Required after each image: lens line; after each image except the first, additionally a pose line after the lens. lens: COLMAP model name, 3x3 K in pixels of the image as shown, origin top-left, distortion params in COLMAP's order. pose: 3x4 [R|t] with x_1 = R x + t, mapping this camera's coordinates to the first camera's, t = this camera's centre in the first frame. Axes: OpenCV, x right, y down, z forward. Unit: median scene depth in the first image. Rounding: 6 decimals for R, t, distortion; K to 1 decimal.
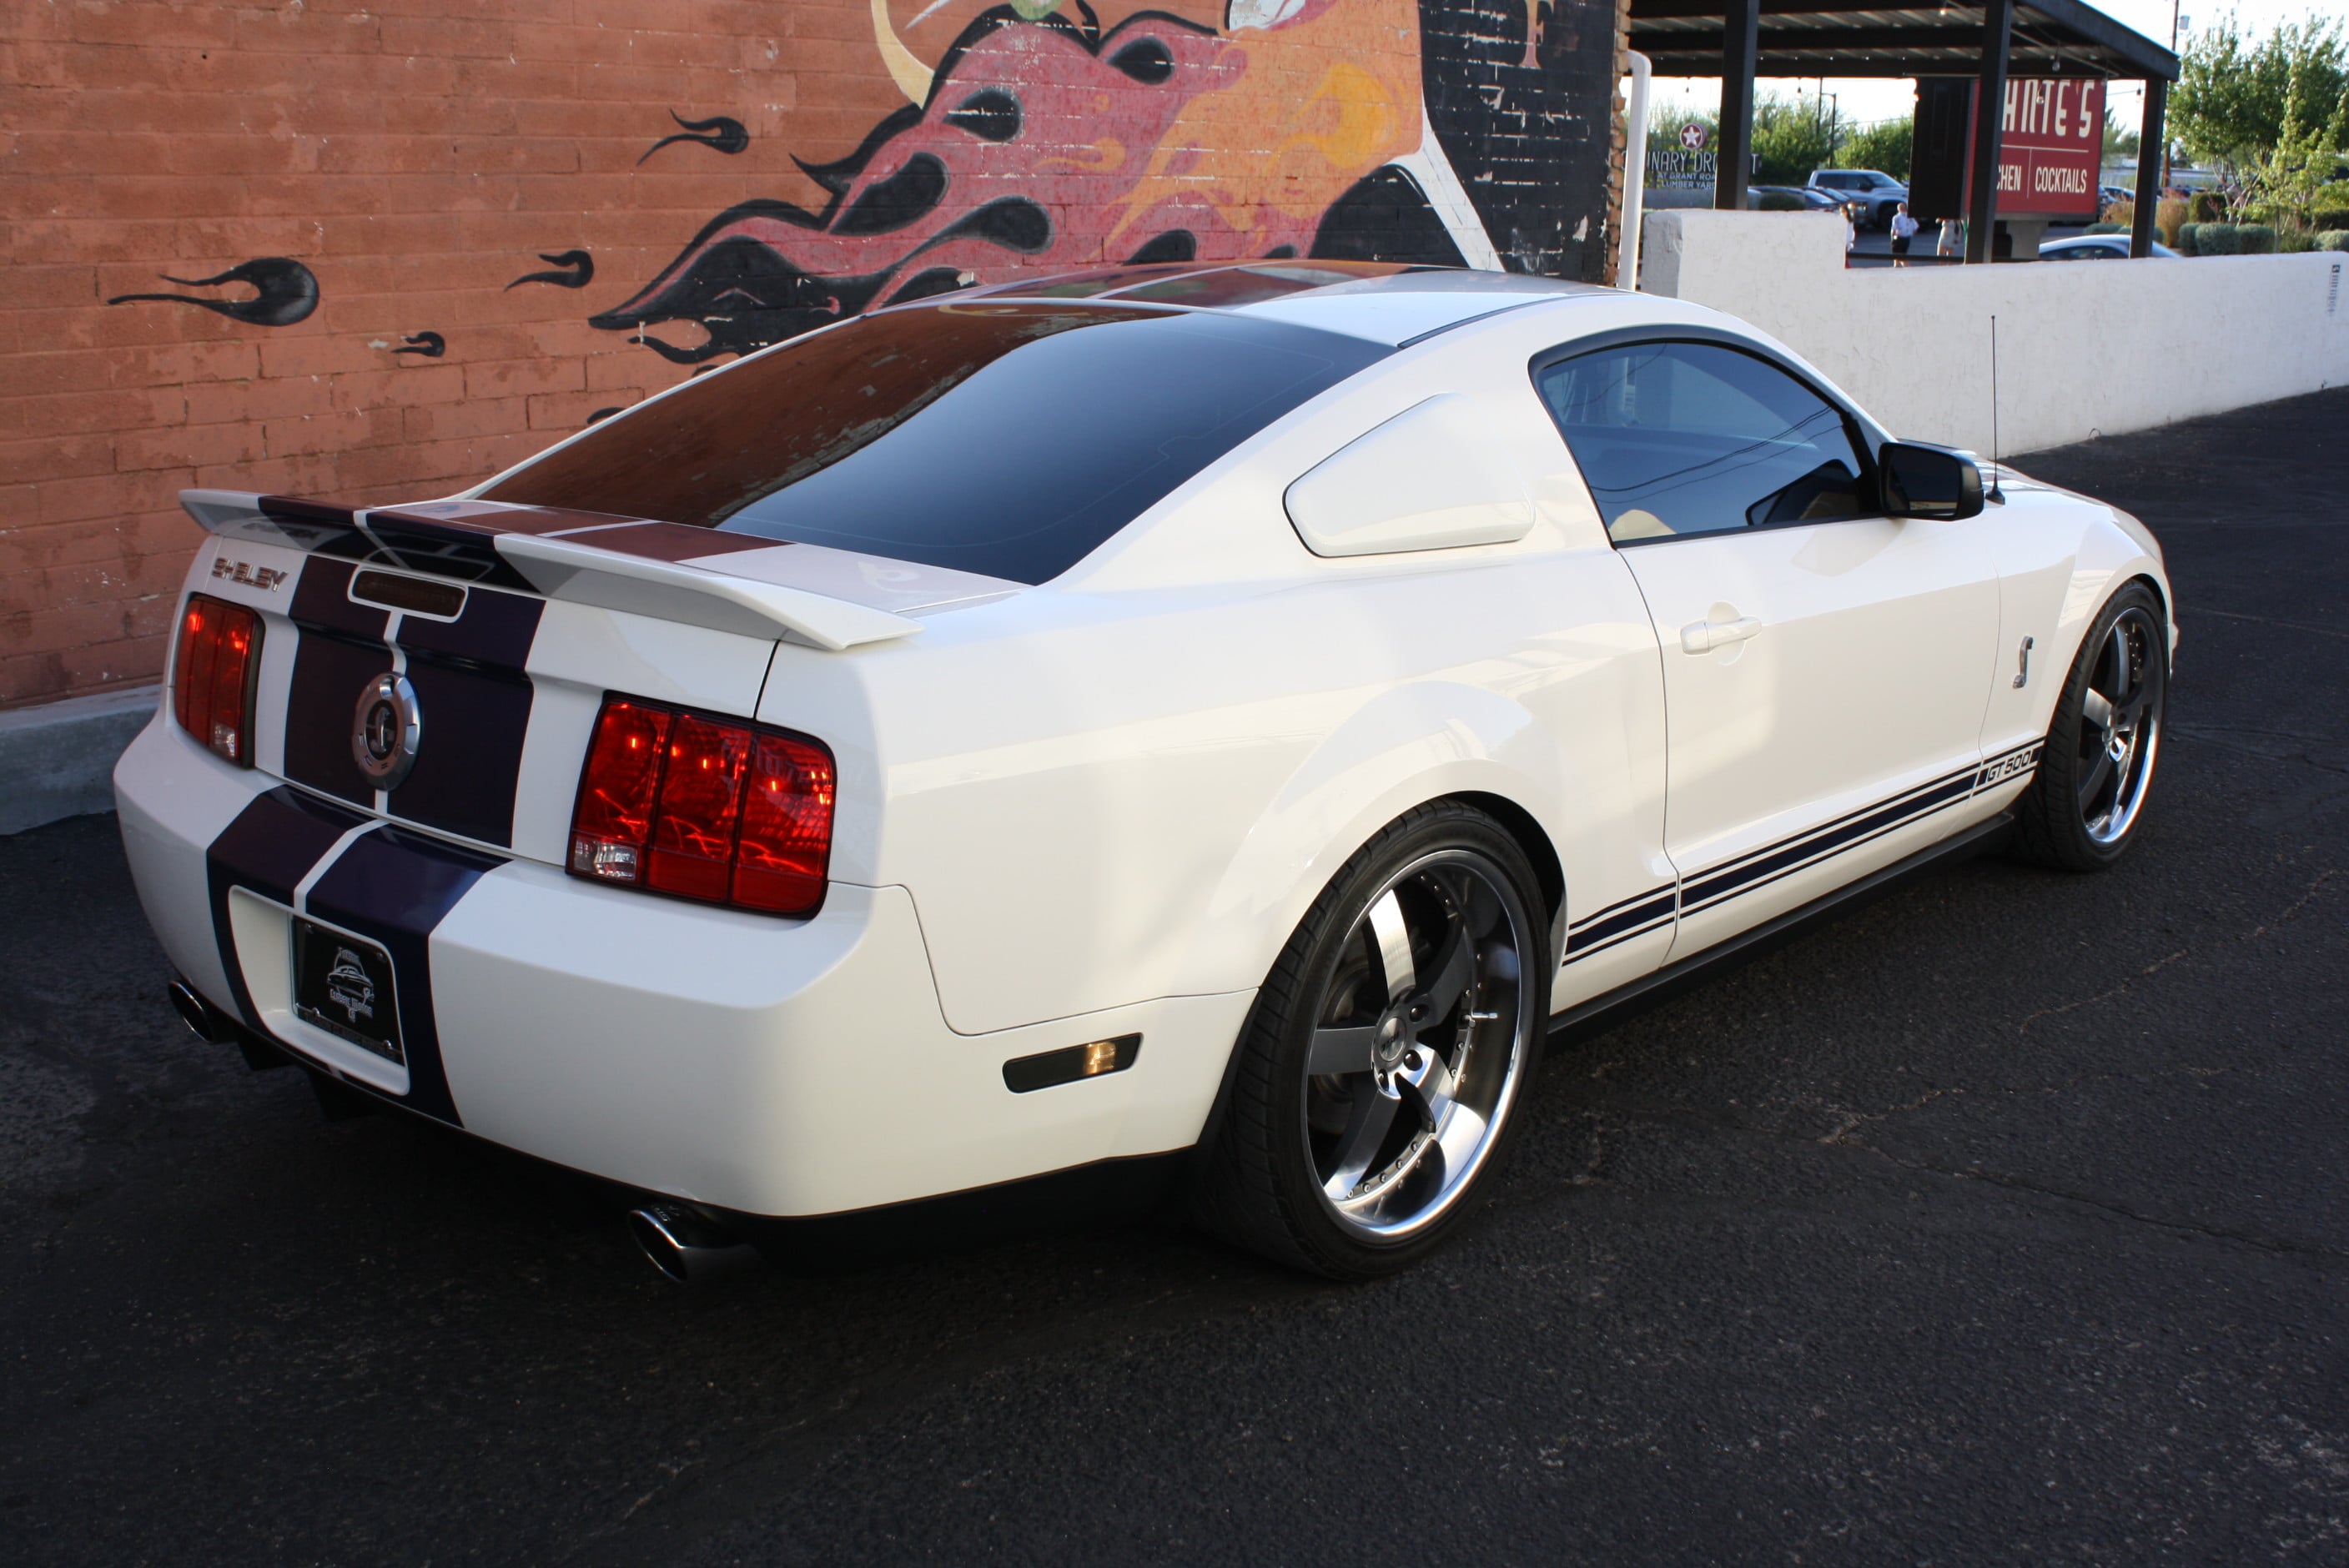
lens RADIAL K [[2355.7, 0, 1203.9], [0, 2355.7, 761.4], [0, 0, 1]] dist [-0.142515, 0.159352]
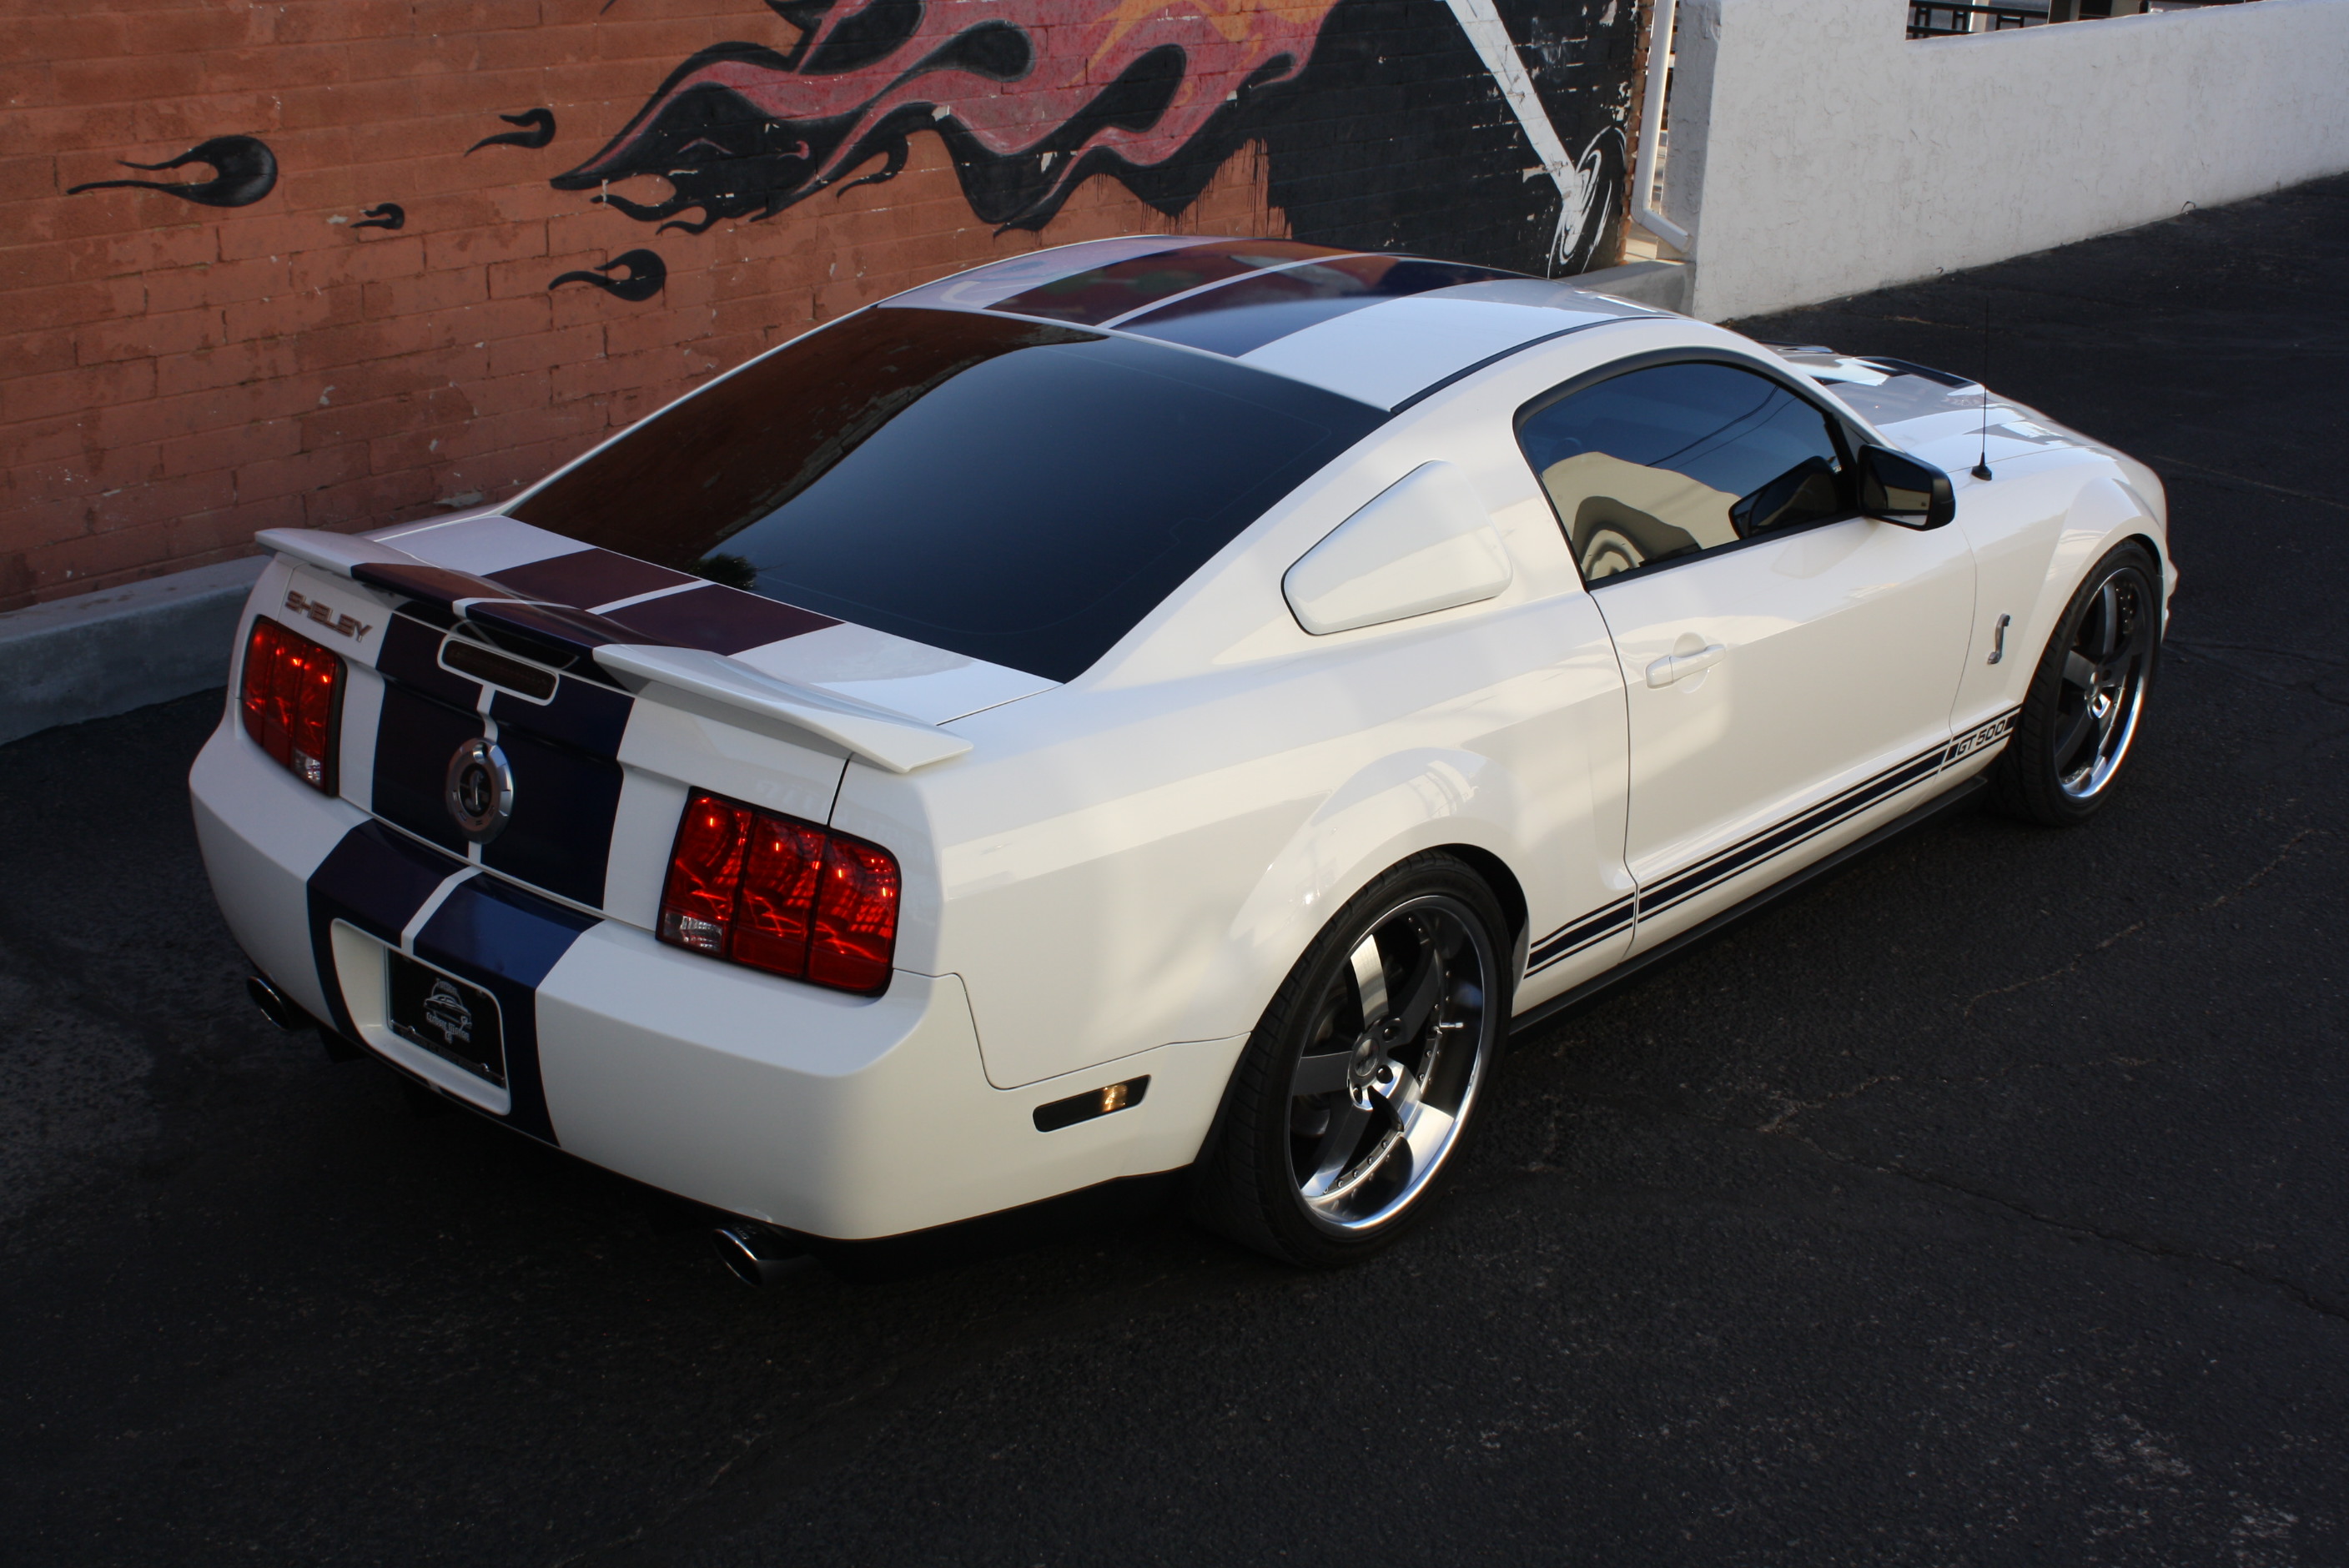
lens RADIAL K [[2770.5, 0, 1203.2], [0, 2770.5, 780.2], [0, 0, 1]] dist [-0.114038, 0.173392]
pose [[0.999658, 0.020697, 0.015991, -0.011193], [-0.022360, 0.993457, 0.112000, -0.081923], [-0.013568, -0.112320, 0.993579, -0.153017]]
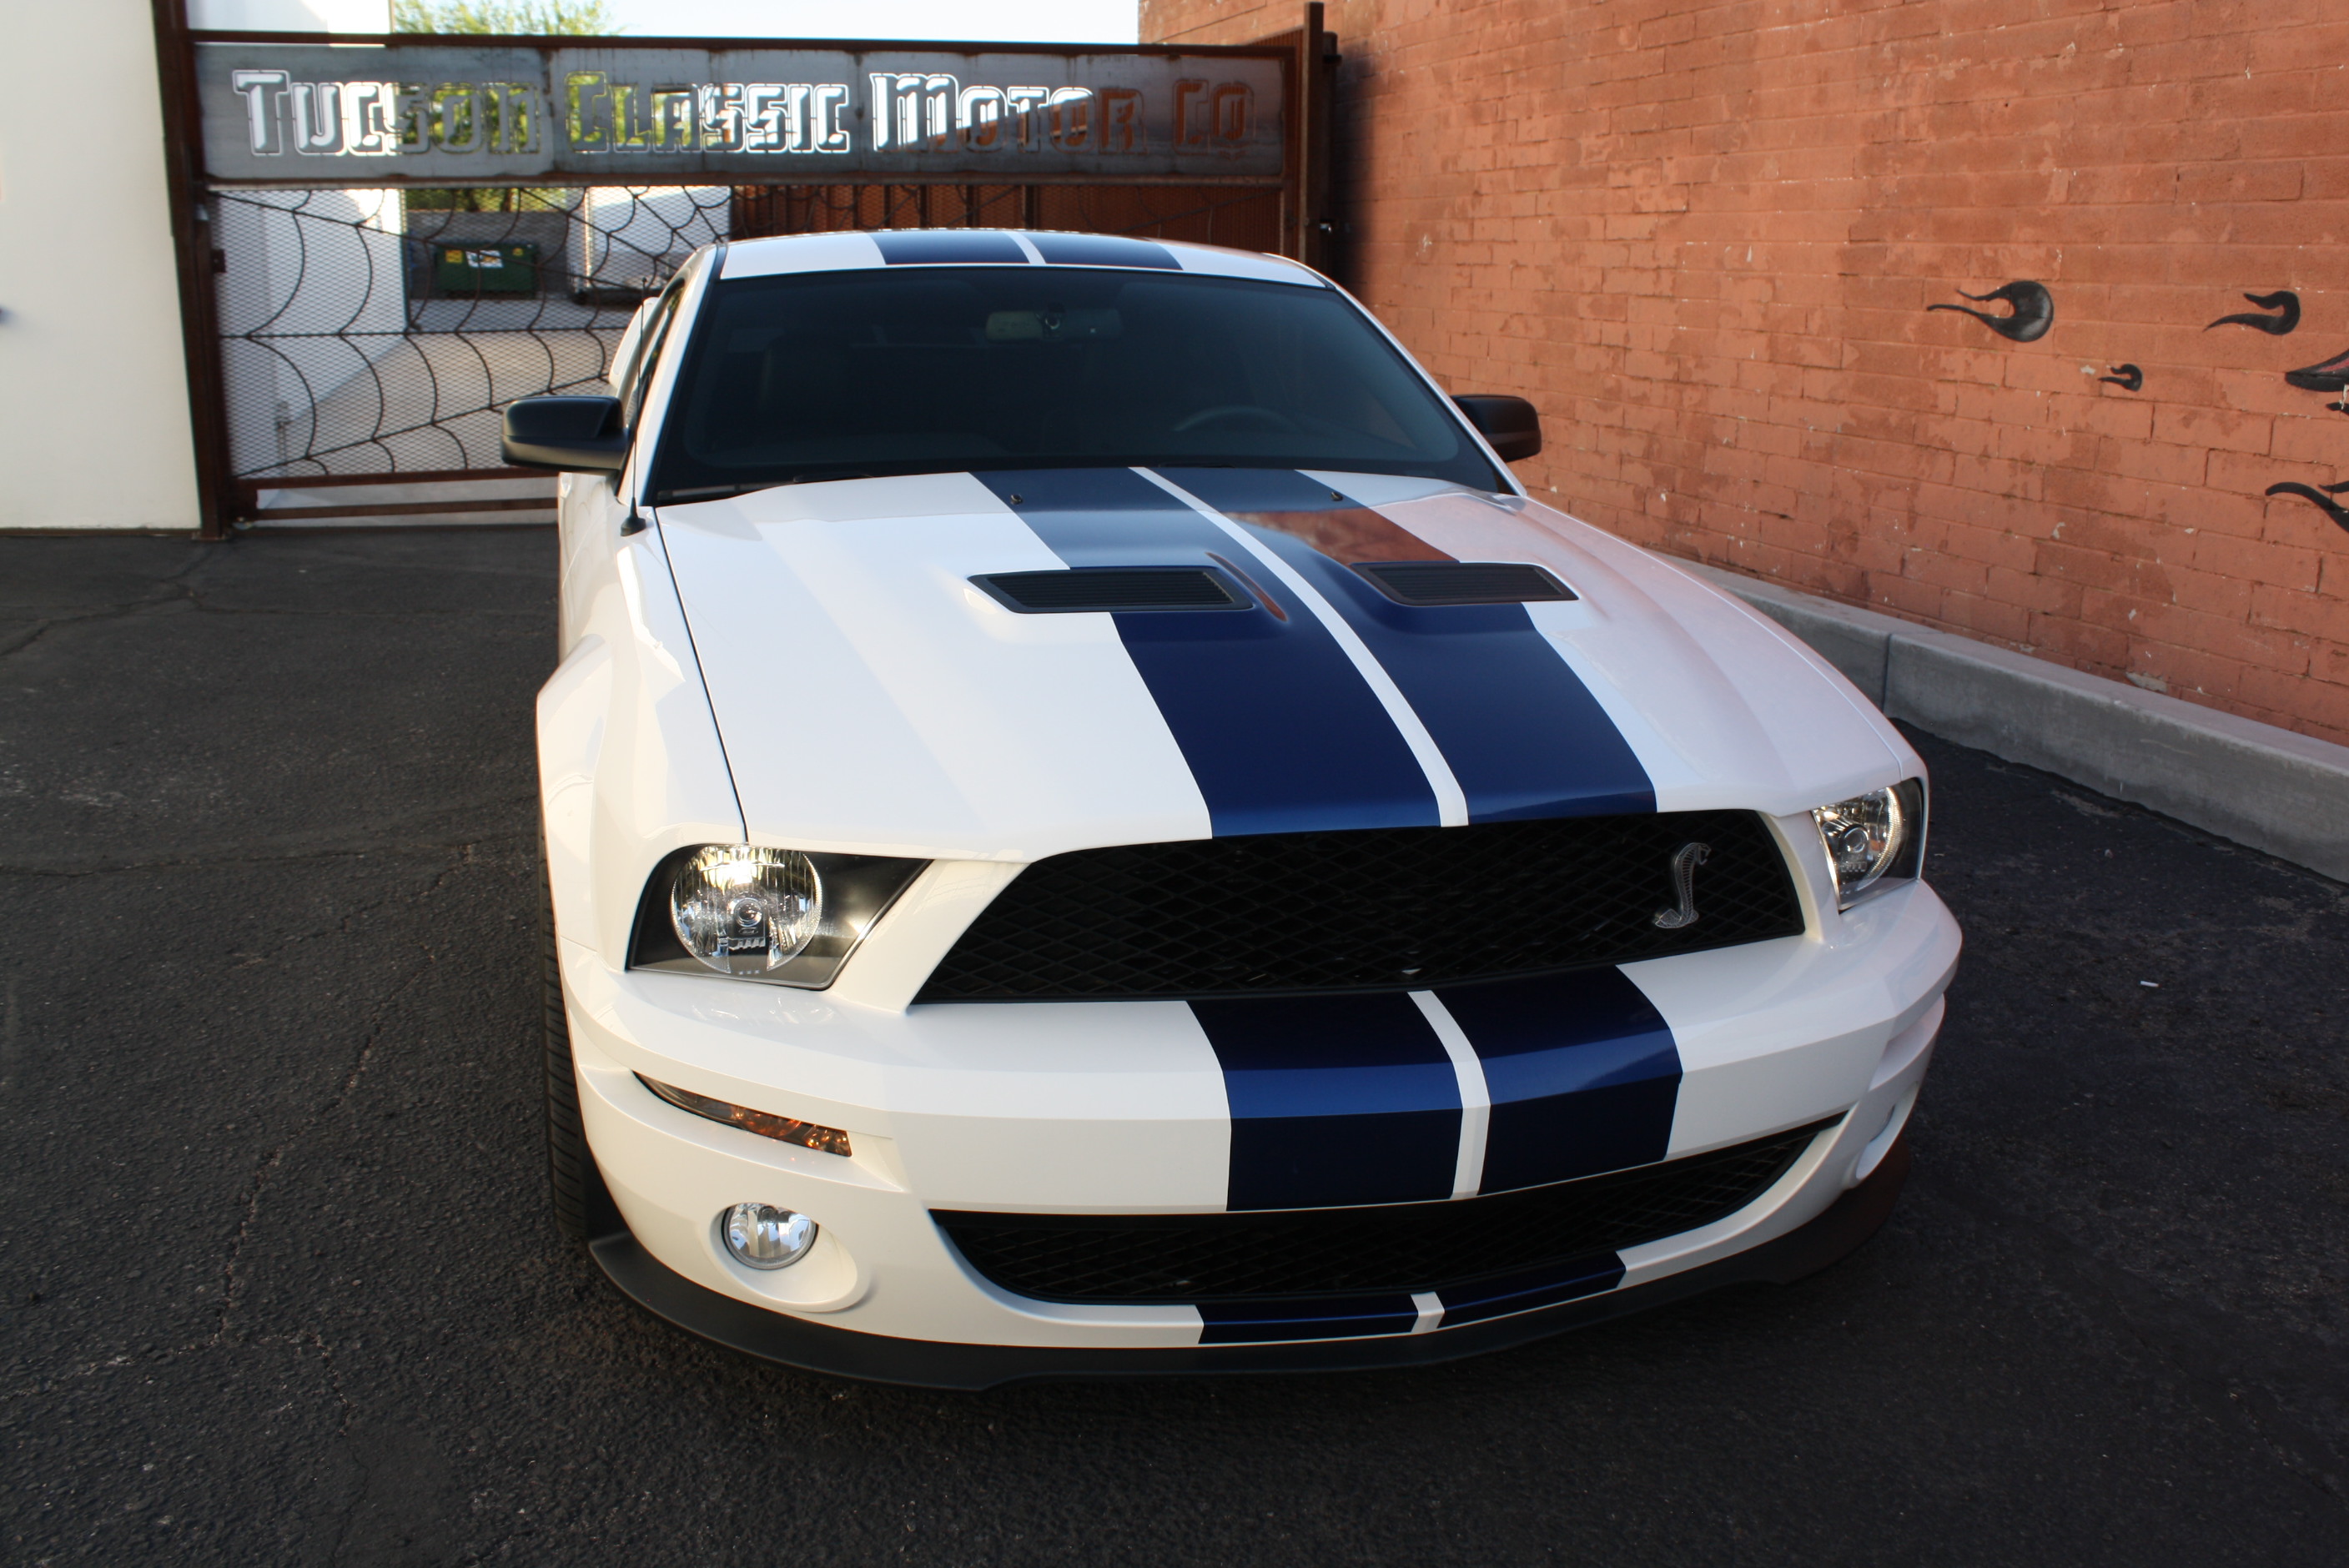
lens RADIAL K [[2073.4, 0, 1184.8], [0, 2073.4, 745.1], [0, 0, 1]] dist [-0.154809, 0.139541]
pose [[-0.552830, 0.172464, -0.815252, 0.604486], [-0.221497, 0.912740, 0.343286, -0.239002], [0.803317, 0.370355, -0.466389, 1.120346]]
